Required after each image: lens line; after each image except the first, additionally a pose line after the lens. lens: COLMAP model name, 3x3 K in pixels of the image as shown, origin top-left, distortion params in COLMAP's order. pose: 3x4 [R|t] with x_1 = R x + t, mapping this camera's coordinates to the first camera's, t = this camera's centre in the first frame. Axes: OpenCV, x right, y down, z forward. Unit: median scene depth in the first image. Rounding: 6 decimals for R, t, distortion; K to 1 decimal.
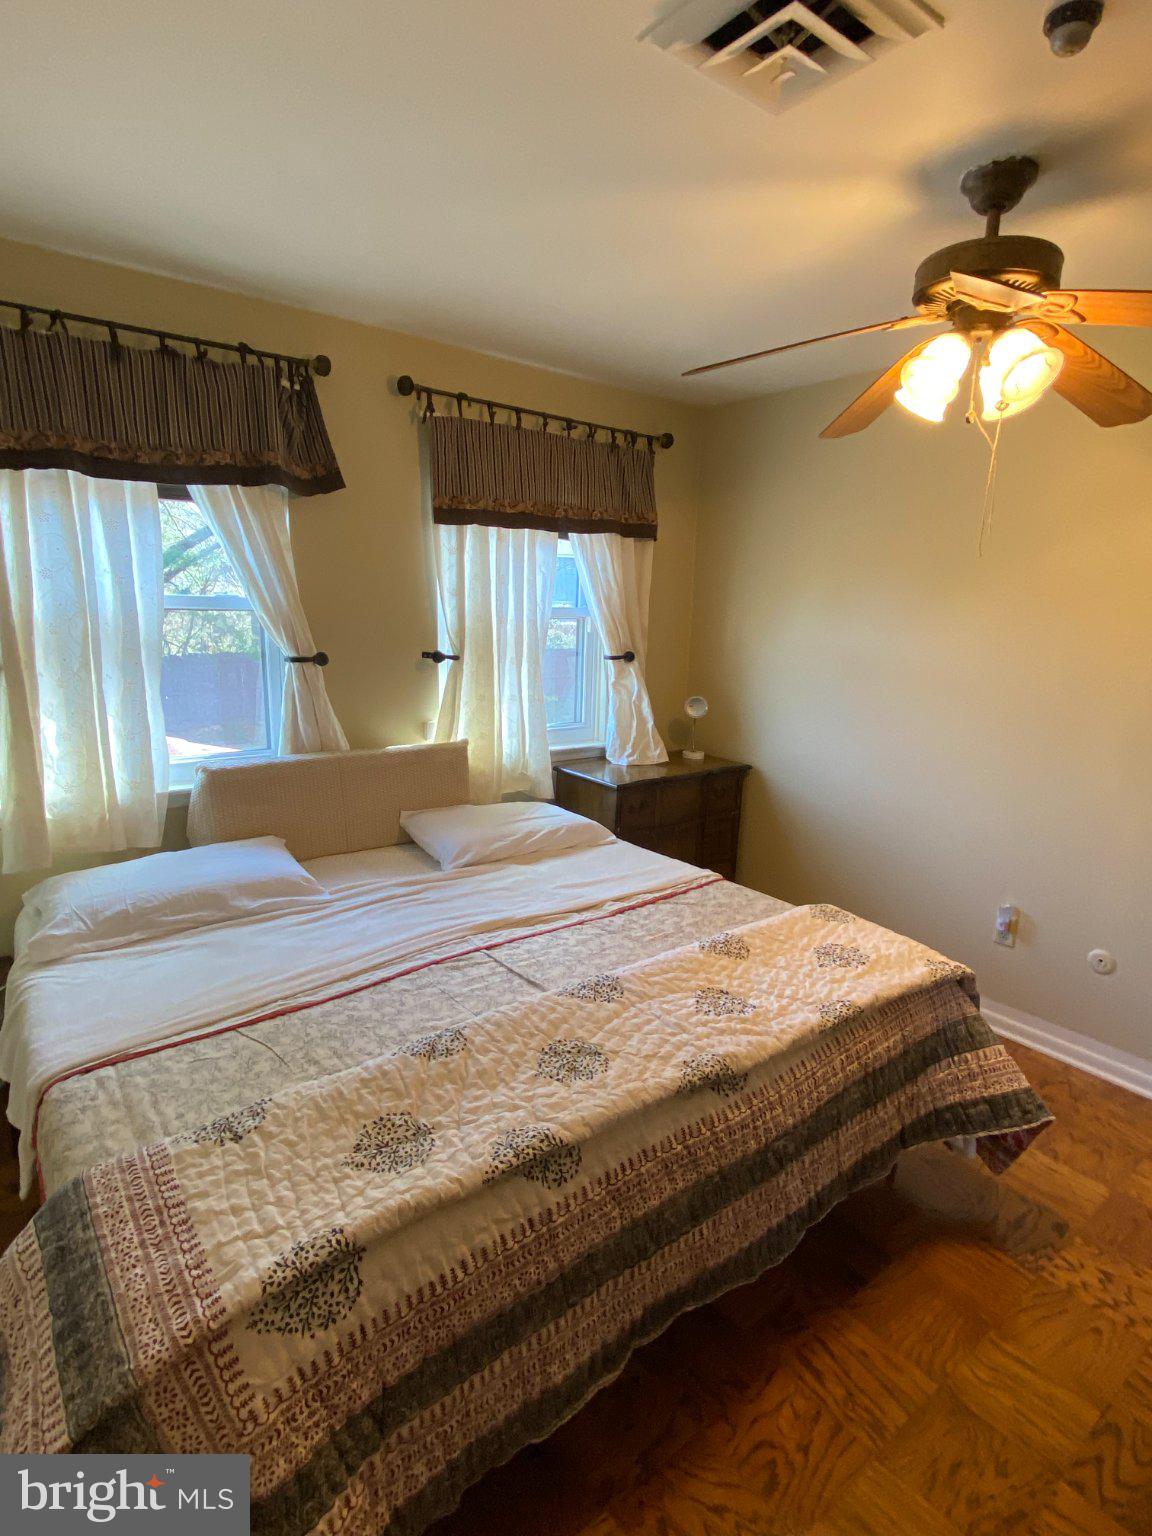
lens RADIAL K [[790.7, 0, 567.3], [0, 790.7, 775.4], [0, 0, 1]] dist [0.094211, -0.086977]
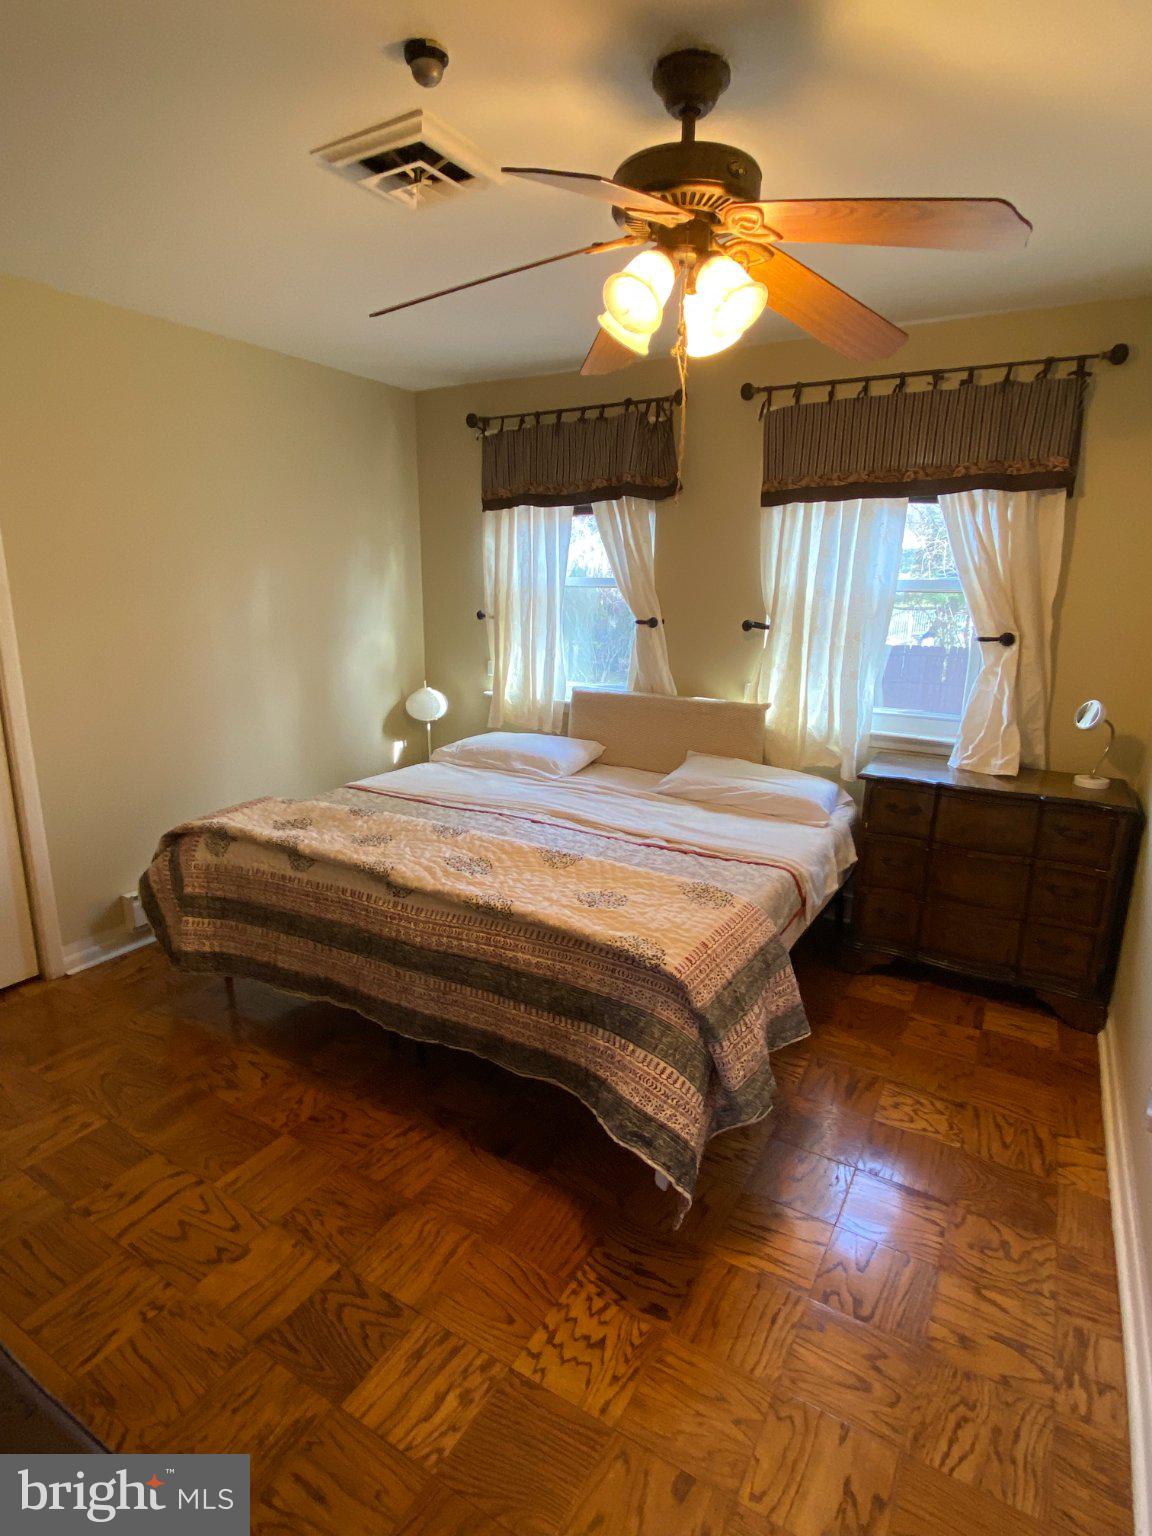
lens RADIAL K [[790.7, 0, 567.3], [0, 790.7, 775.4], [0, 0, 1]] dist [0.094211, -0.086977]
pose [[0.368095, 0.205241, -0.906853, 1.022848], [-0.203785, 0.969427, 0.136686, -0.055514], [0.907181, 0.134489, 0.398666, 0.426774]]
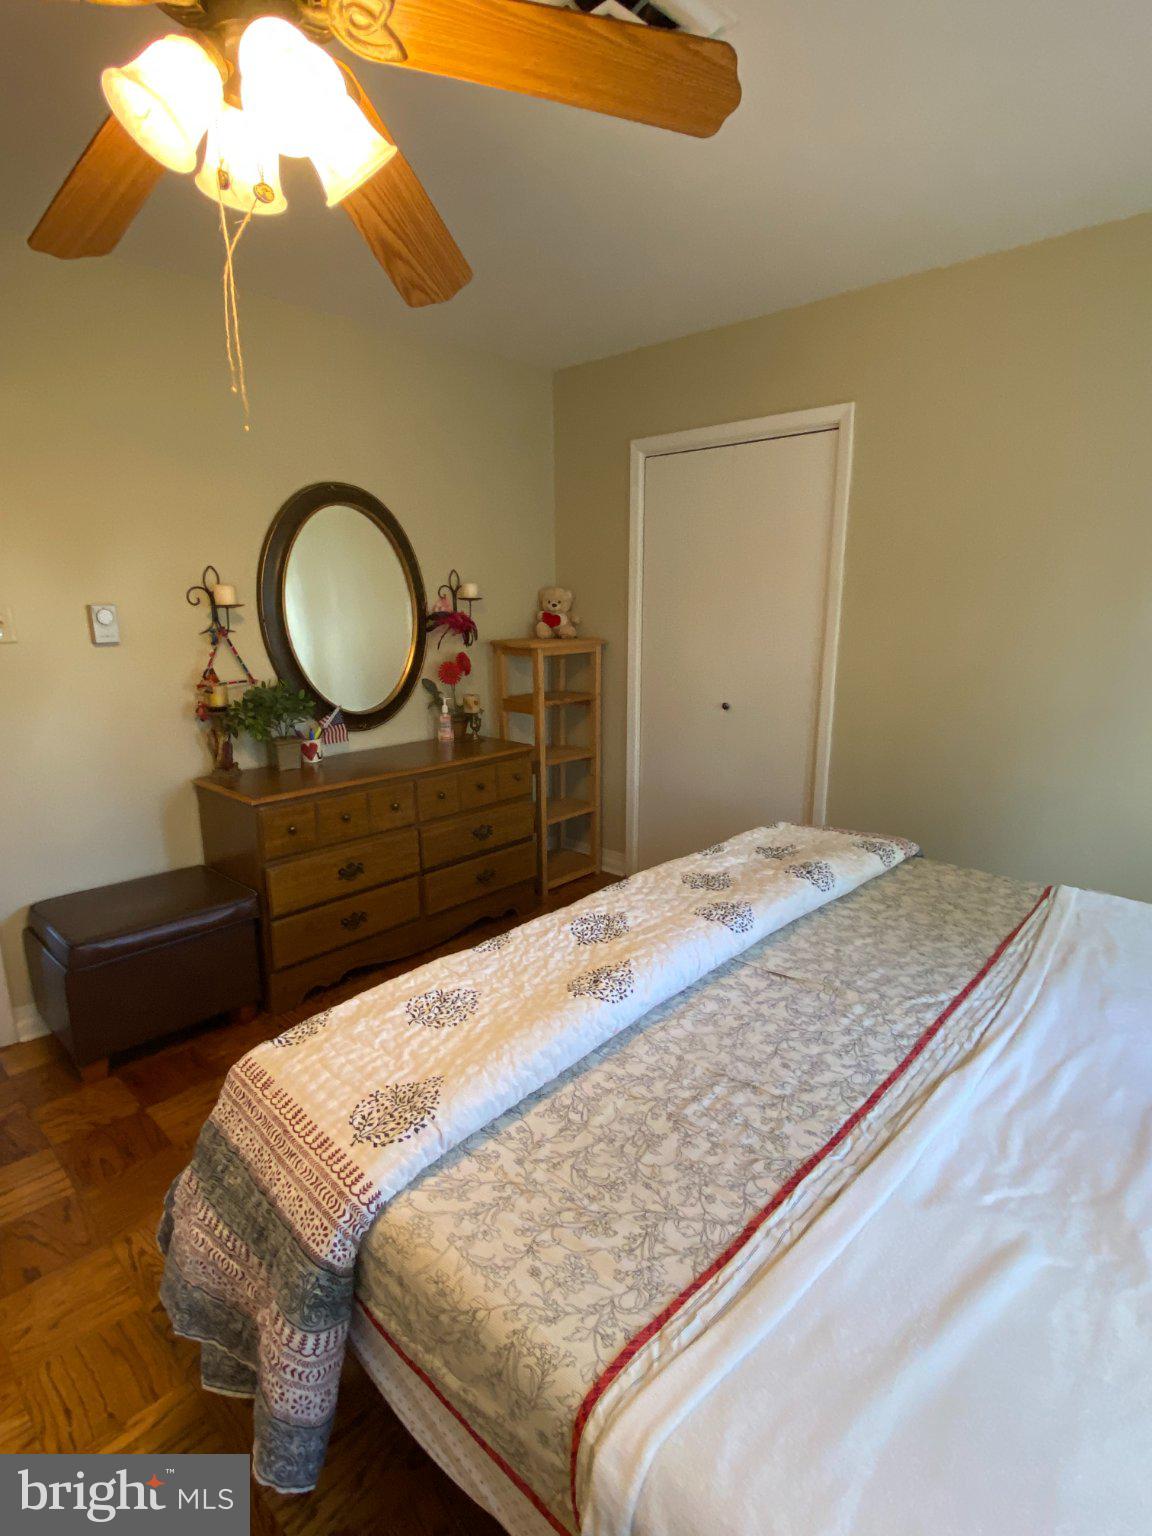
lens RADIAL K [[790.7, 0, 567.3], [0, 790.7, 775.4], [0, 0, 1]] dist [0.094211, -0.086977]
pose [[-0.986703, 0.024432, -0.160685, 0.280076], [-0.048236, 0.900077, 0.433052, -0.236496], [0.155209, 0.435045, -0.886931, 1.295763]]
